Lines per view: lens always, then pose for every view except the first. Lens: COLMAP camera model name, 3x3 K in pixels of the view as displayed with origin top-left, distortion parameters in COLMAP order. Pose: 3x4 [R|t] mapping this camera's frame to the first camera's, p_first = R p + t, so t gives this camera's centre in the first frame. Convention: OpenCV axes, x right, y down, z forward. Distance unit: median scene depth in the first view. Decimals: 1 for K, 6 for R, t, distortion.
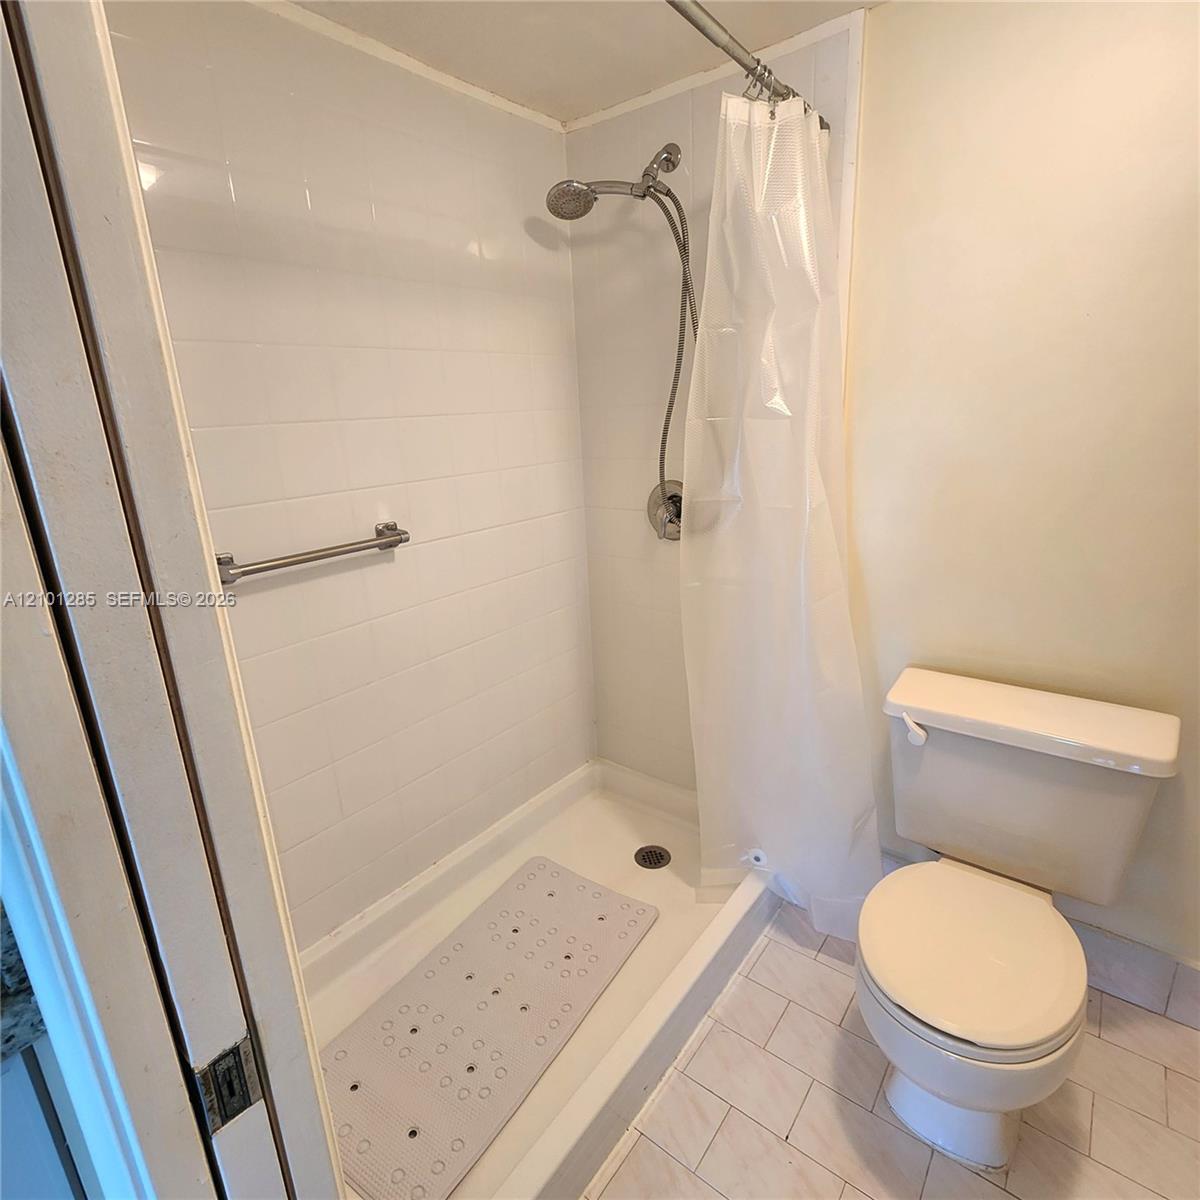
lens RADIAL K [[661.0, 0, 591.2], [0, 661.0, 590.8], [0, 0, 1]] dist [-0.006159, -0.001134]
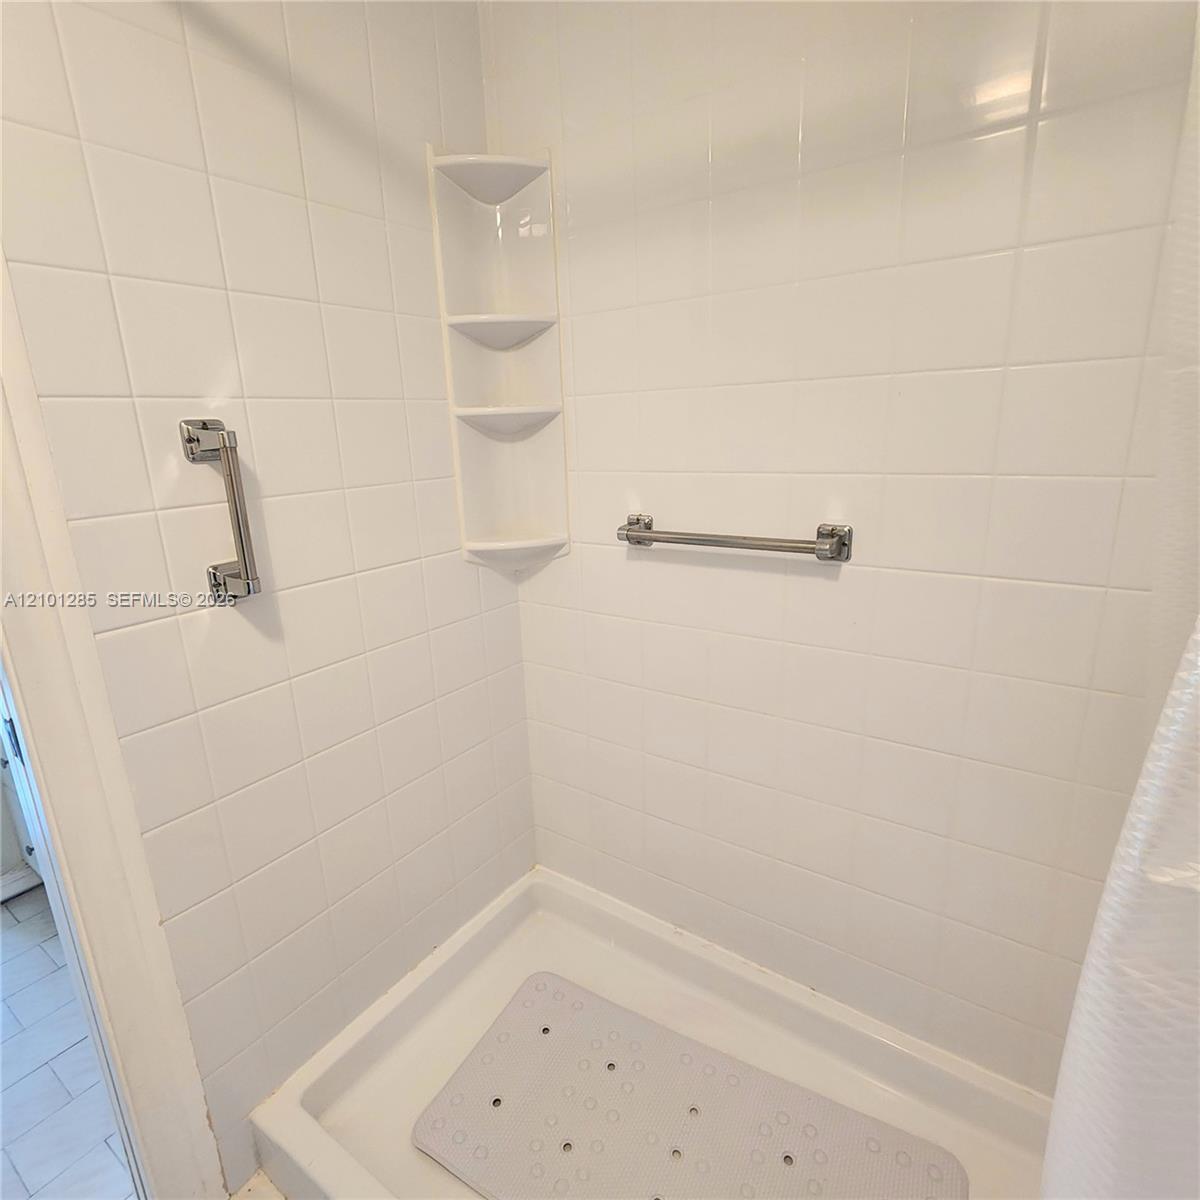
lens RADIAL K [[661.0, 0, 591.2], [0, 661.0, 590.8], [0, 0, 1]] dist [-0.006159, -0.001134]
pose [[0.050675, 0.278545, -0.959085, 0.382303], [-0.225034, 0.938808, 0.260766, -0.162630], [0.973032, 0.202613, 0.110256, 0.677736]]
